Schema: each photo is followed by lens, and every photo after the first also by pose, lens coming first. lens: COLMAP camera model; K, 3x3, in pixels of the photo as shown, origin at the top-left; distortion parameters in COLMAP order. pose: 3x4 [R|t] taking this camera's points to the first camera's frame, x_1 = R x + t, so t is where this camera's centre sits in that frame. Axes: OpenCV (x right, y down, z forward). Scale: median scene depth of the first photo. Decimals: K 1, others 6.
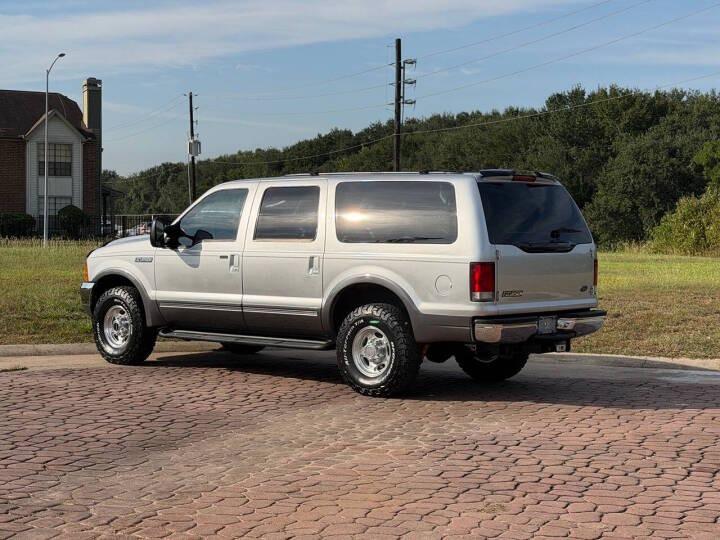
lens RADIAL K [[1223.0, 0, 366.0], [0, 1223.0, 268.3], [0, 0, 1]] dist [0.149832, 0.000000]
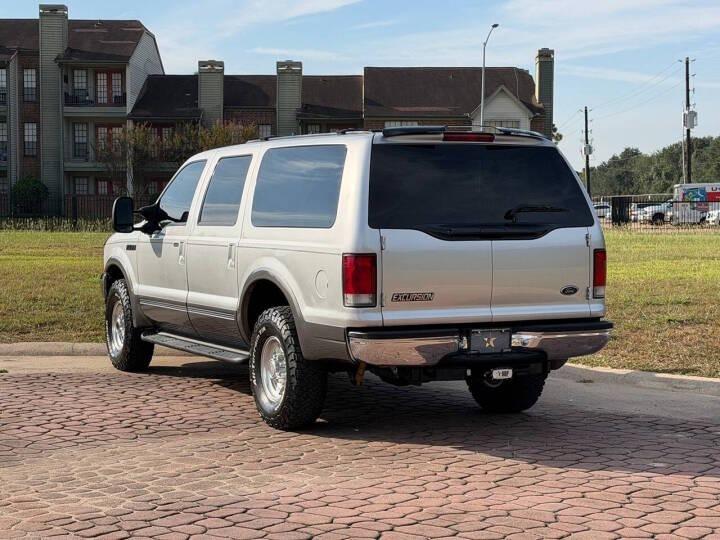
lens RADIAL K [[1322.7, 0, 383.3], [0, 1322.7, 270.5], [0, 0, 1]] dist [0.160672, 0.000000]
pose [[0.928463, 0.010611, -0.371272, 0.342980], [-0.005921, 0.999888, 0.013771, -0.004874], [0.371377, -0.010588, 0.928422, 0.234801]]
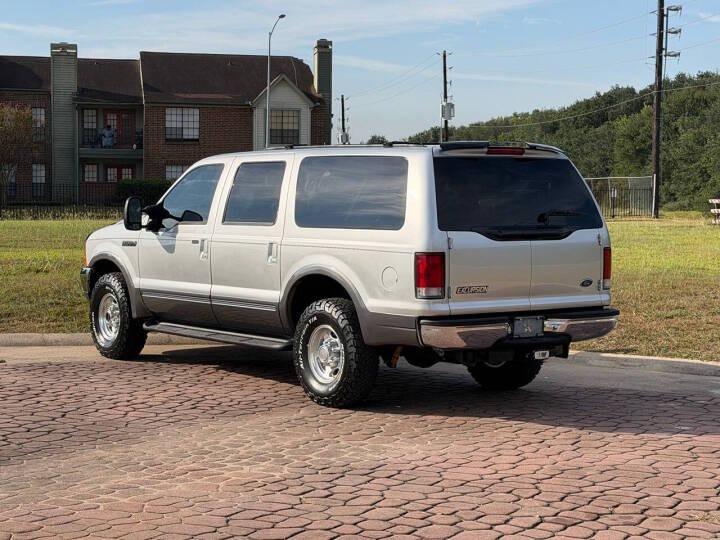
lens RADIAL K [[1322.7, 0, 377.7], [0, 1322.7, 271.0], [0, 0, 1]] dist [0.160672, 0.000000]
pose [[0.979965, 0.009869, -0.198924, 0.206002], [-0.005274, 0.999707, 0.023619, -0.011491], [0.199099, -0.022097, 0.979730, 0.088147]]
